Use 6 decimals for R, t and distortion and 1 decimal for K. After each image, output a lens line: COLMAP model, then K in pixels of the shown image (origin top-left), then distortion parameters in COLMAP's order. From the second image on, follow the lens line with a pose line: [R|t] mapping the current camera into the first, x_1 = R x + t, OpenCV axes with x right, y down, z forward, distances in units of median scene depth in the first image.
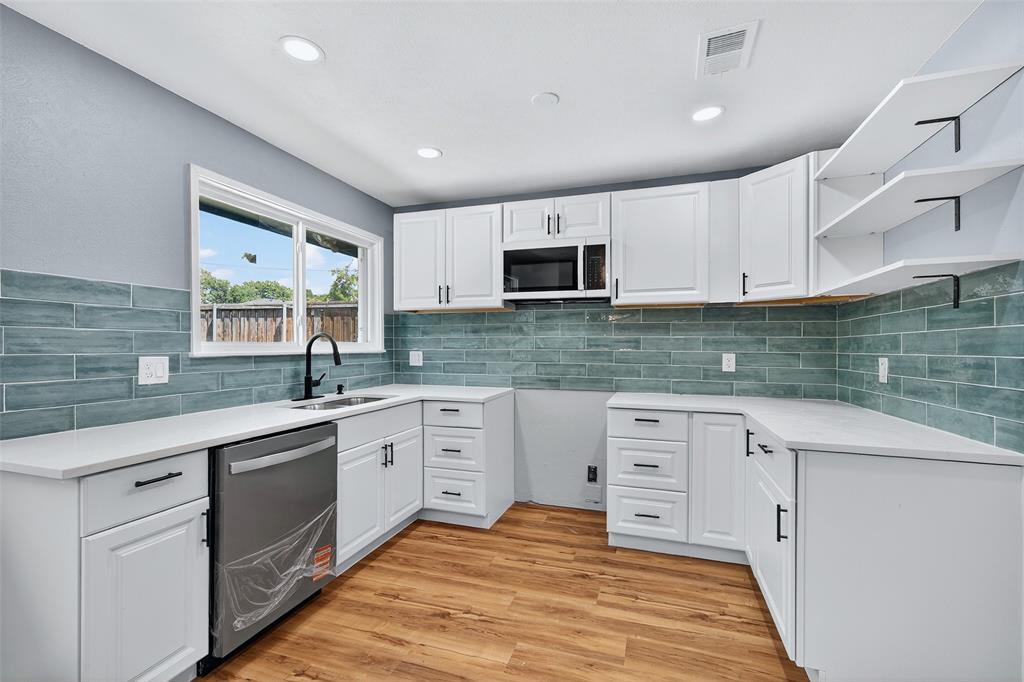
lens RADIAL K [[443.6, 0, 515.9], [0, 443.6, 344.7], [0, 0, 1]] dist [0.018843, 0.000386]
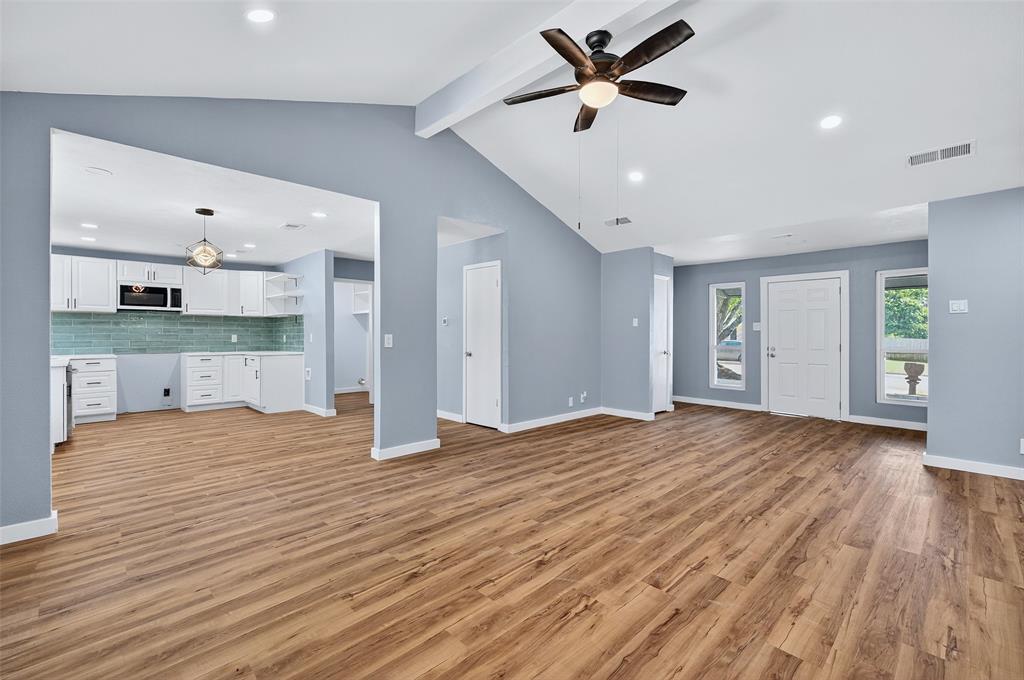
lens RADIAL K [[443.6, 0, 508.4], [0, 443.6, 337.4], [0, 0, 1]] dist [0.018843, 0.000386]
pose [[0.462004, -0.007346, 0.886847, -1.039570], [-0.001029, 0.999961, 0.008819, 0.009033], [-0.886877, -0.004987, 0.461979, -1.534703]]
